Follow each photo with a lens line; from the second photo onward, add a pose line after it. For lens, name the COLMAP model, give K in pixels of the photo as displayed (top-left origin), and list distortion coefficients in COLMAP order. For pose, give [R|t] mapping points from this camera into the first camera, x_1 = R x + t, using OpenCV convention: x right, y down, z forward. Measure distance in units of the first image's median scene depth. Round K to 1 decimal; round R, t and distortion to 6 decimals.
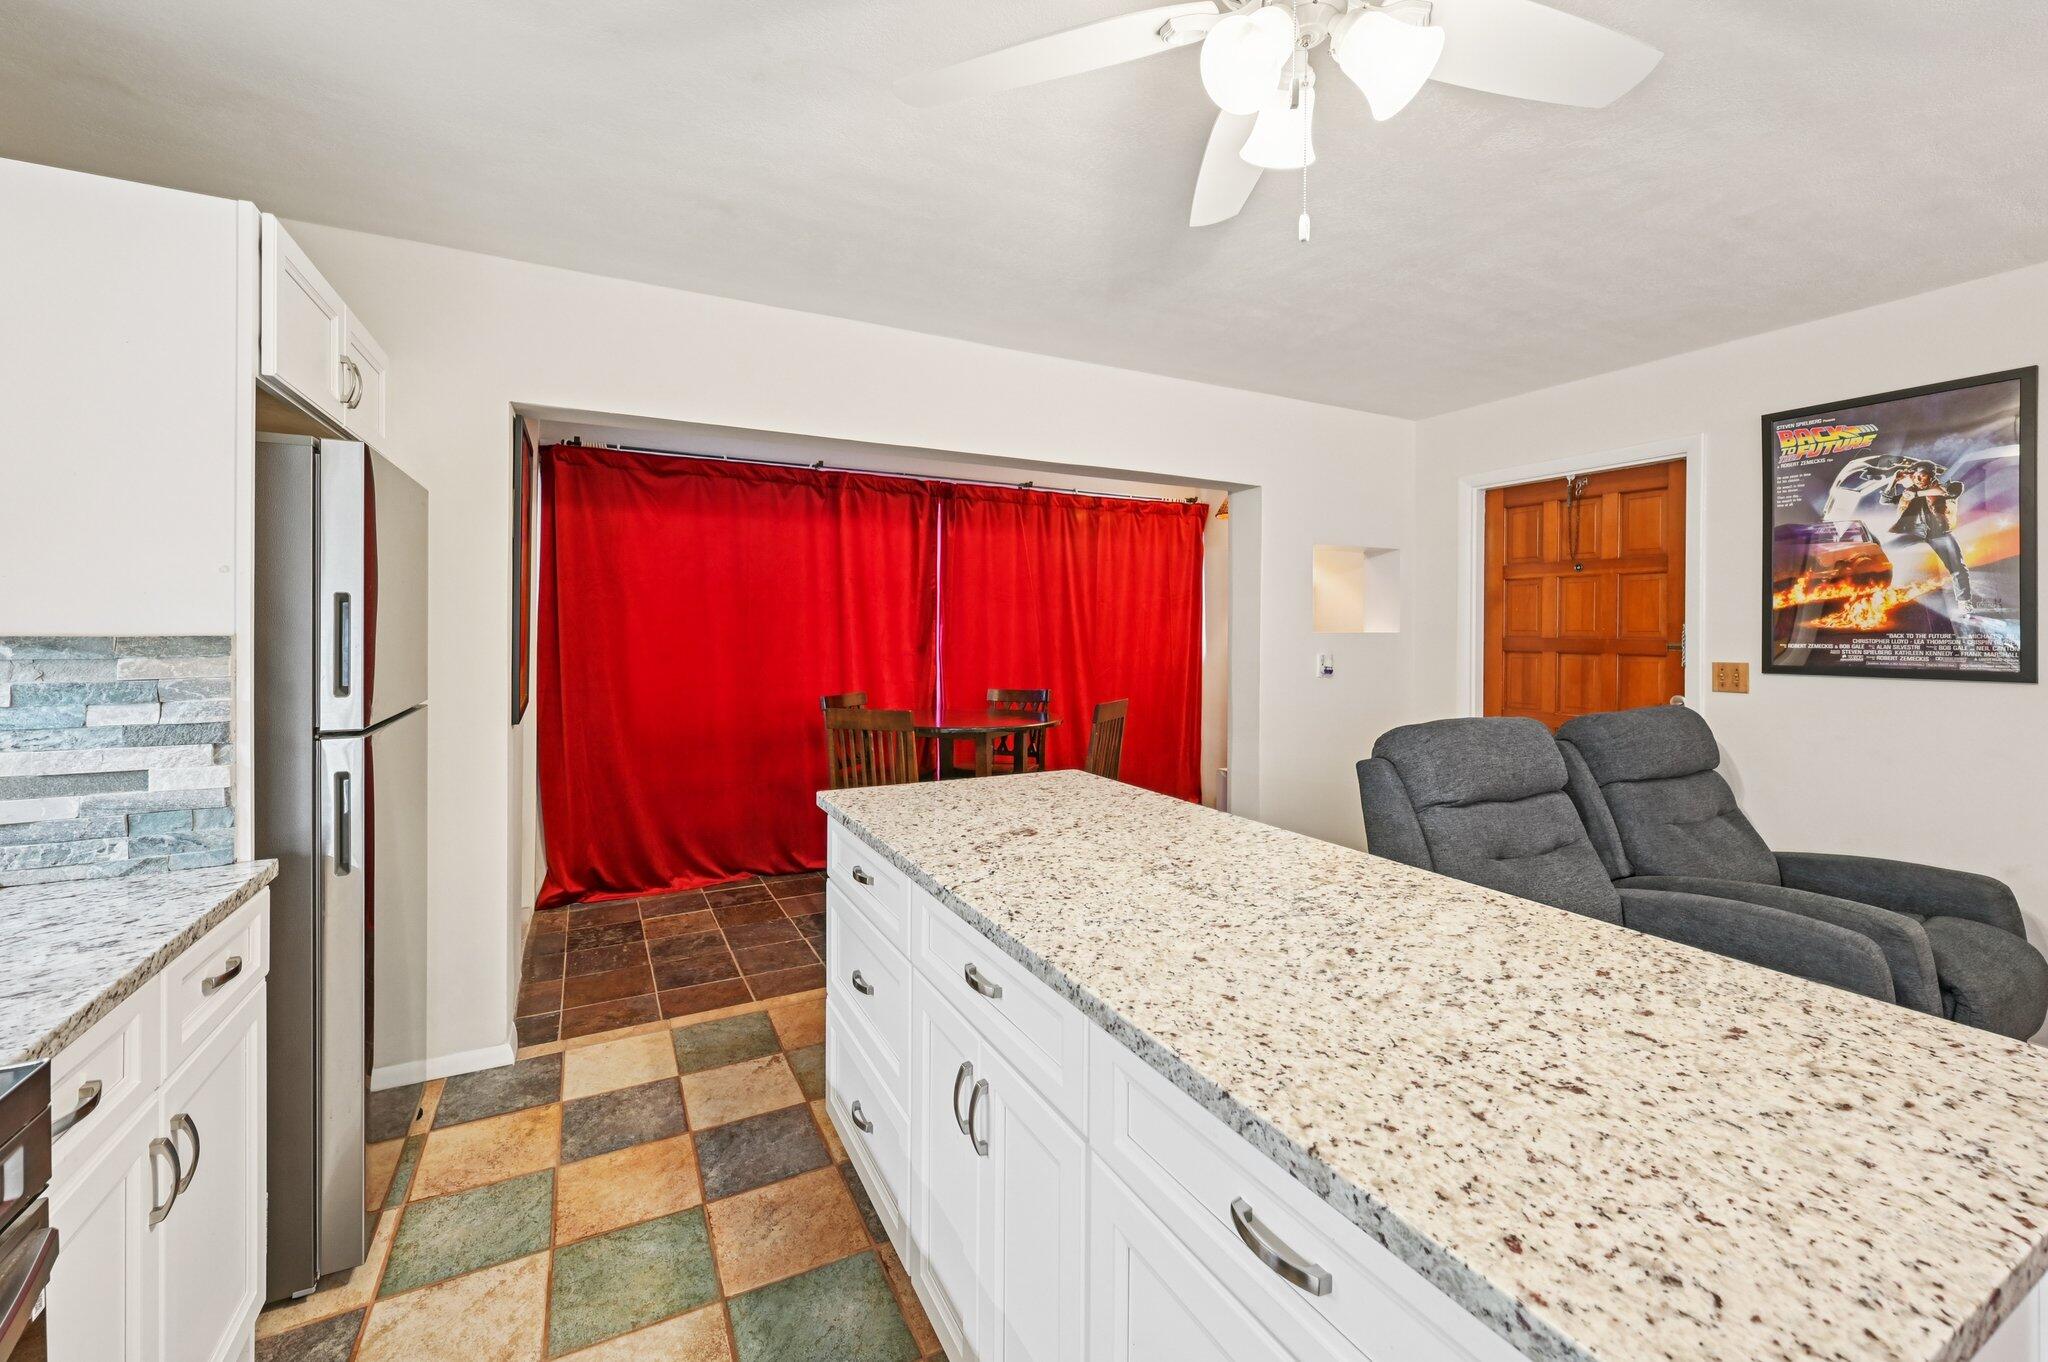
lens RADIAL K [[825.9, 0, 1024.9], [0, 825.9, 629.4], [0, 0, 1]] dist [0.001146, 0.000494]
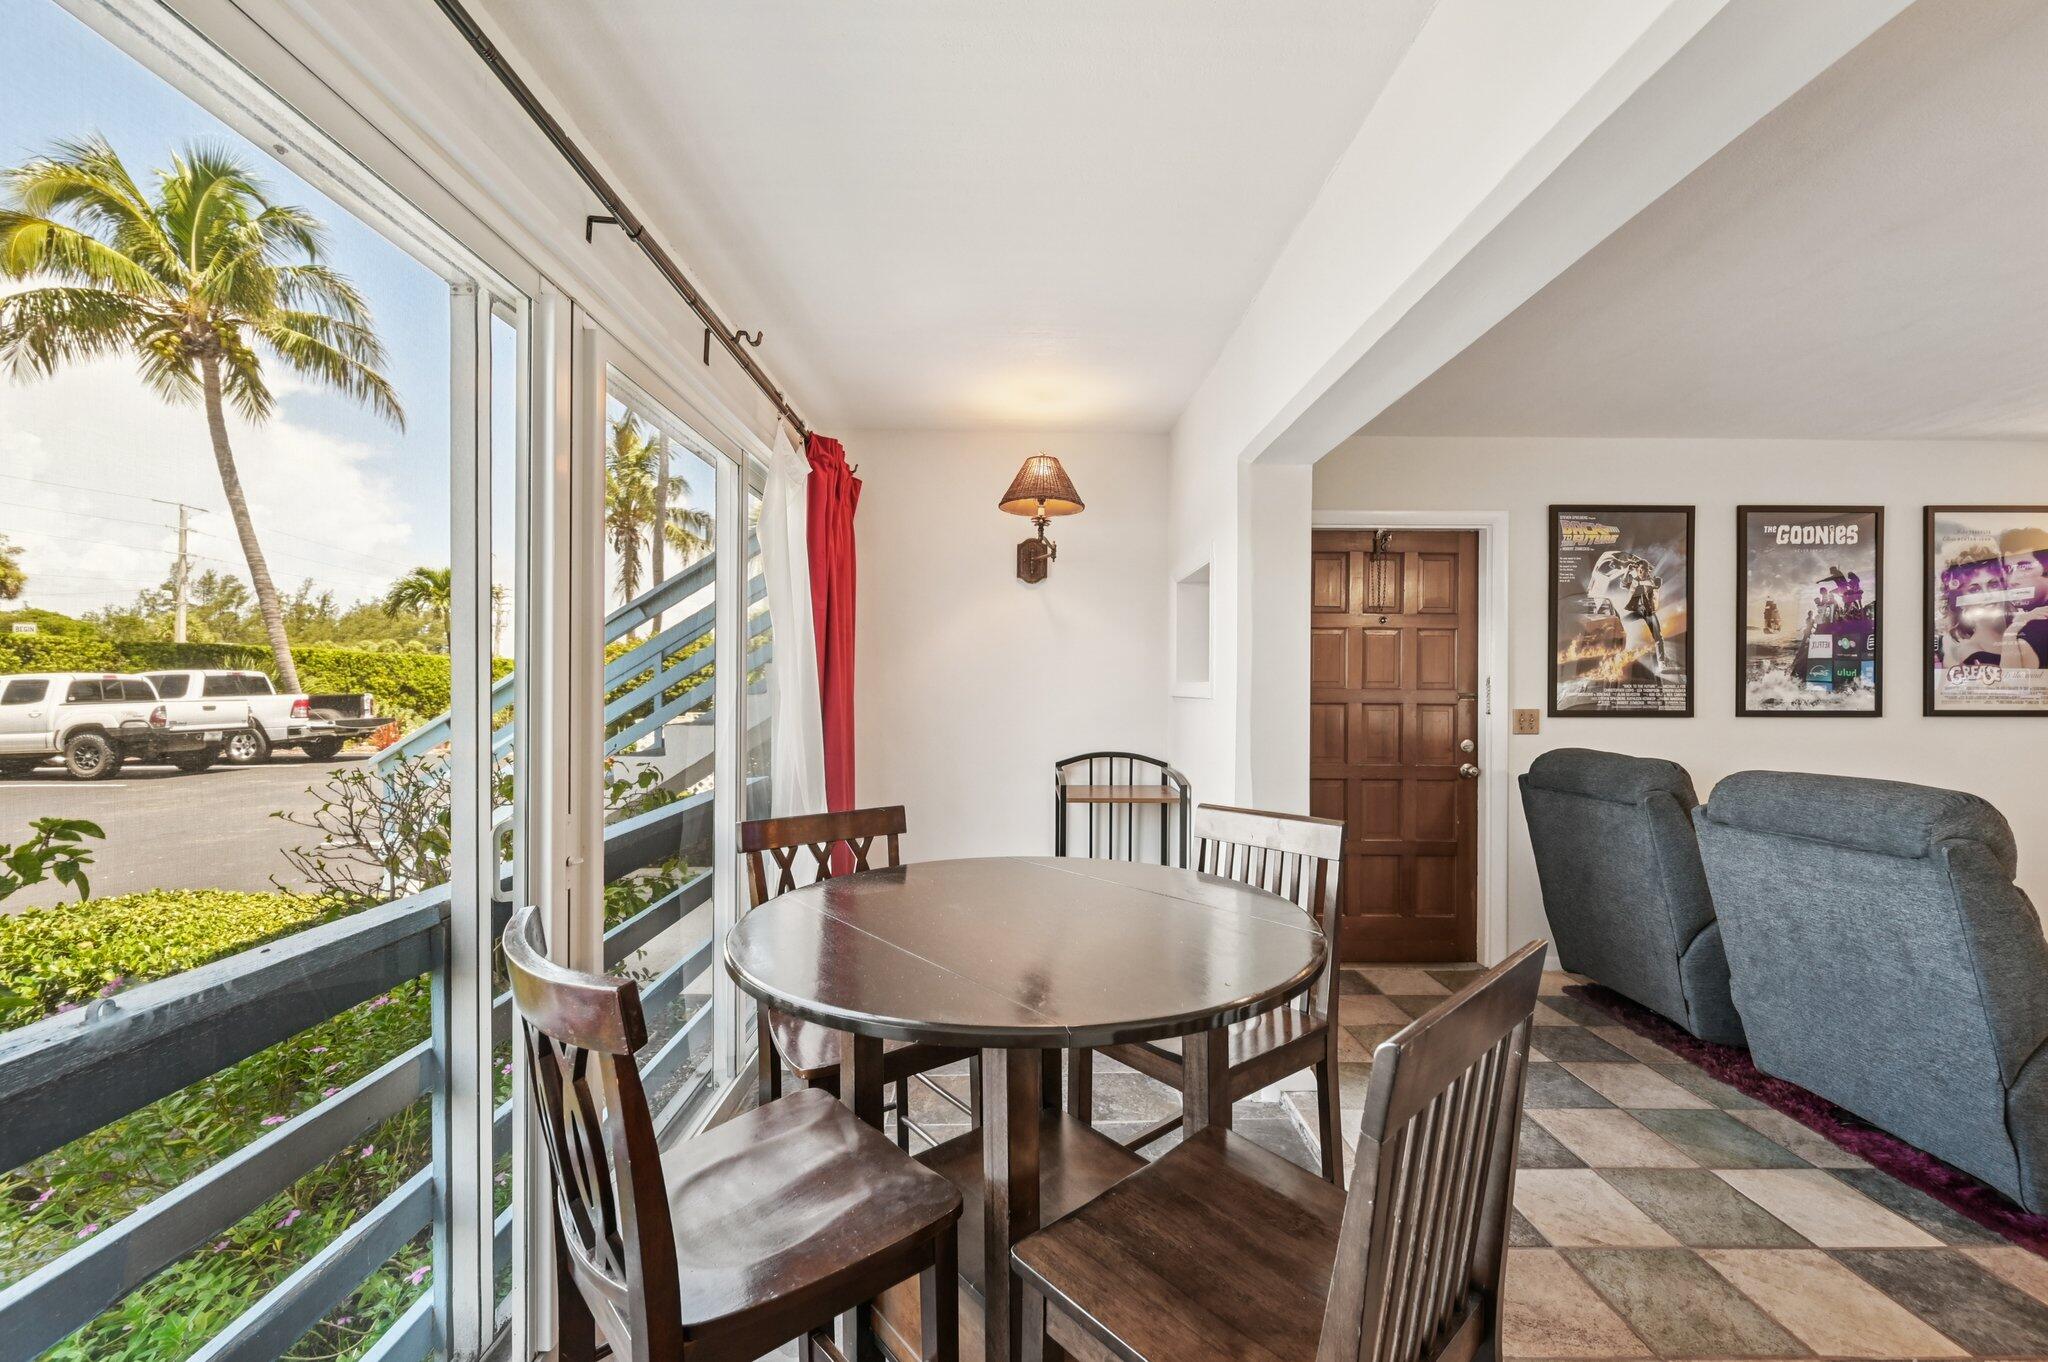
lens RADIAL K [[810.3, 0, 1022.1], [0, 810.3, 687.1], [0, 0, 1]] dist [0.000222, 0.000114]
pose [[0.455763, 0.001935, 0.890099, -0.573674], [-0.003831, 0.999993, -0.000213, 0.013386], [-0.890093, -0.003313, 0.455767, 1.261210]]
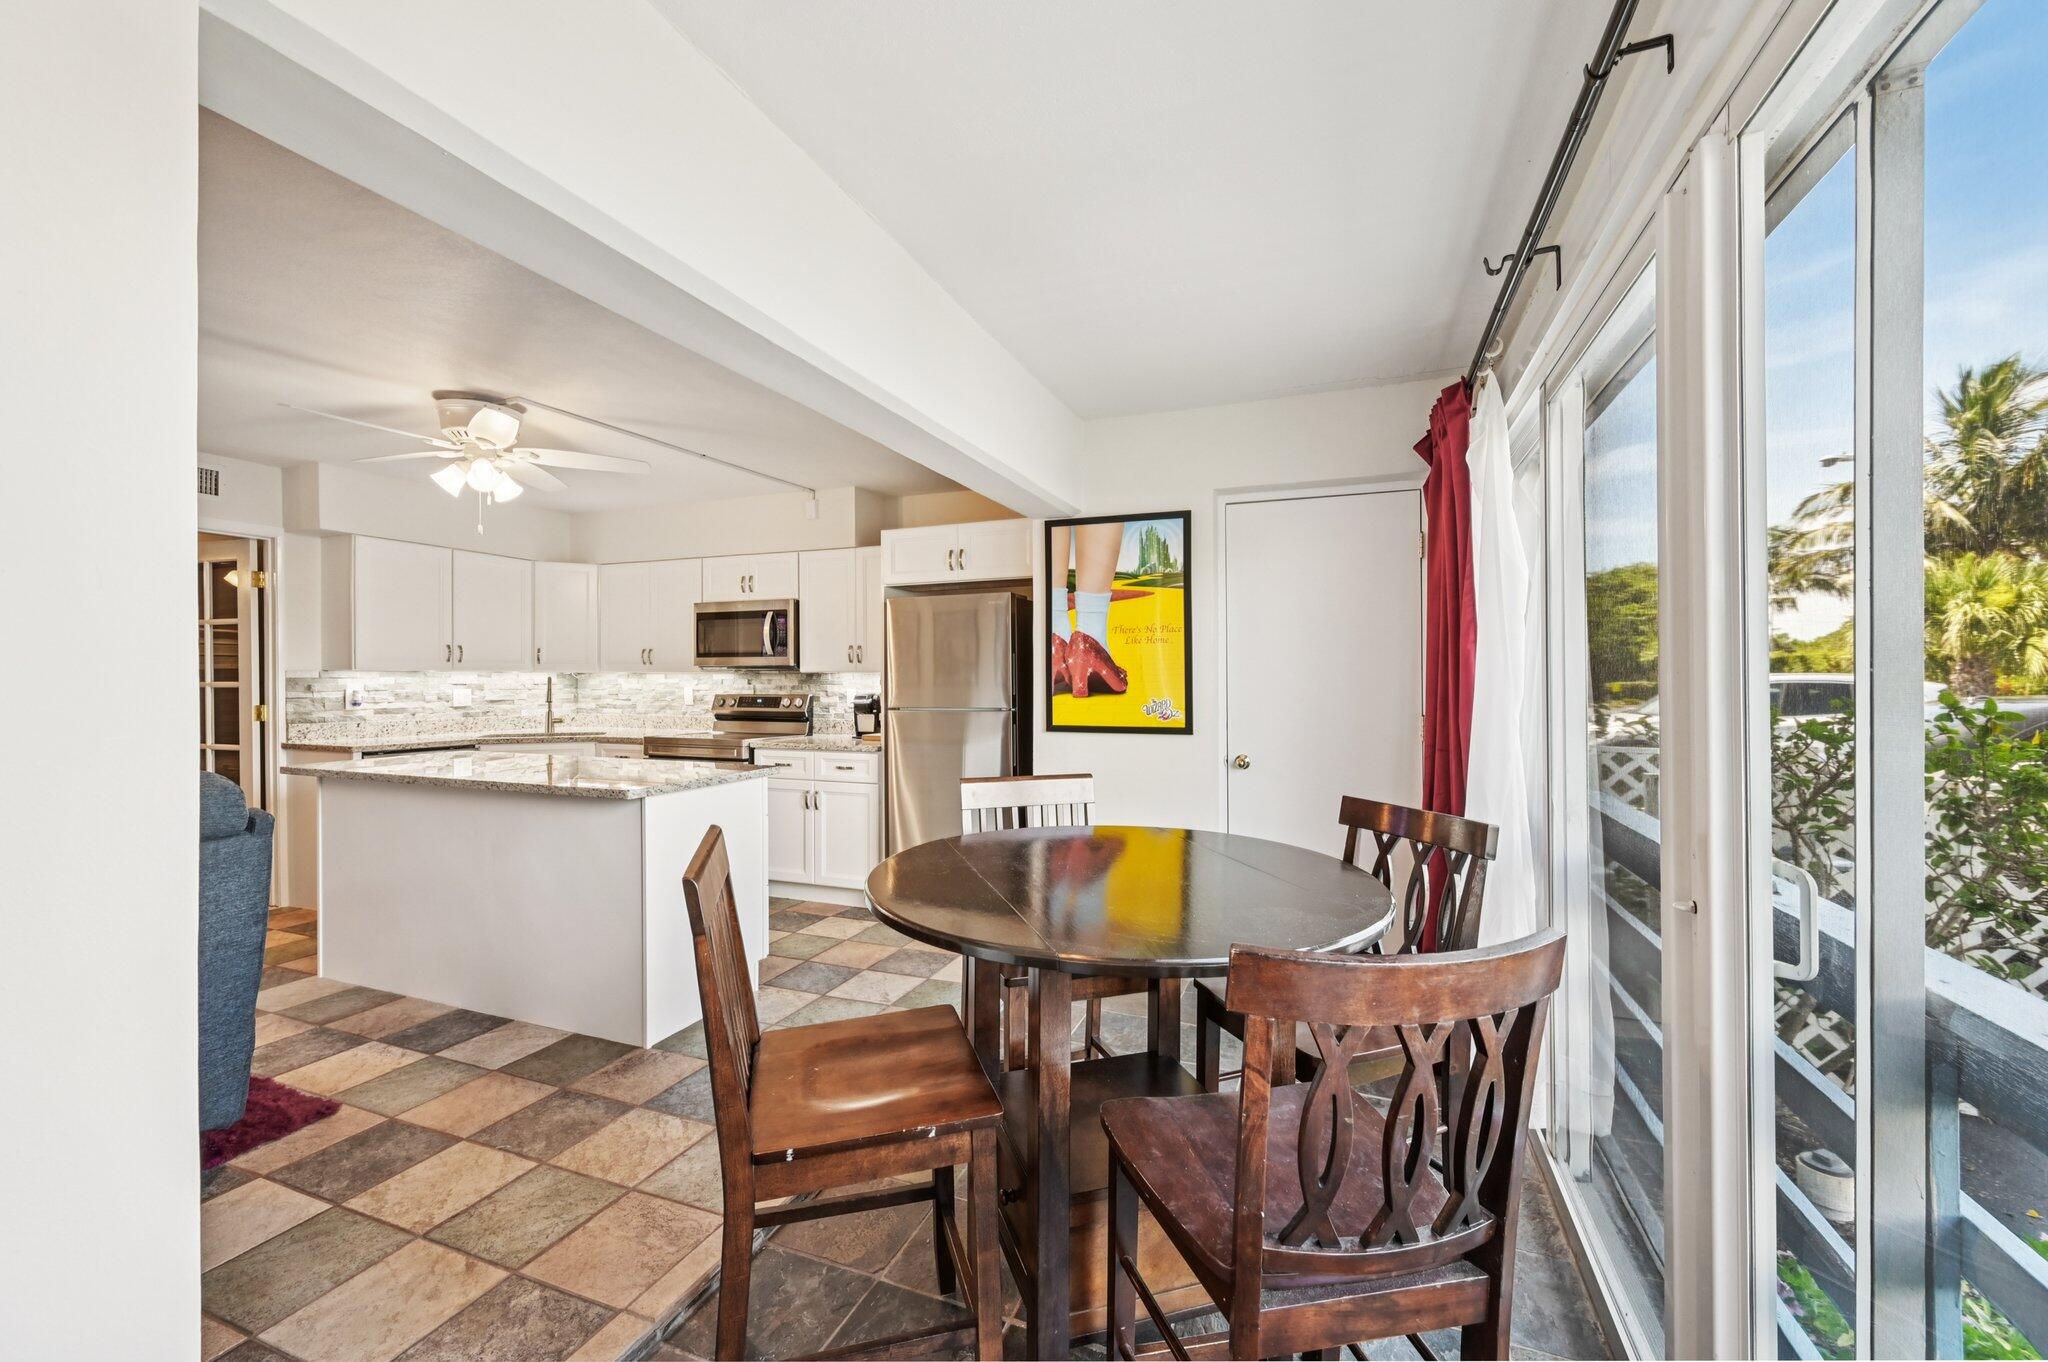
lens RADIAL K [[819.1, 0, 1036.0], [0, 819.1, 678.4], [0, 0, 1]] dist [-0.001673, -0.000320]
pose [[-0.750552, -0.003240, -0.660803, 0.331983], [-0.001702, 0.999994, -0.002969, 0.020174], [0.660809, -0.001103, -0.750553, 1.903422]]
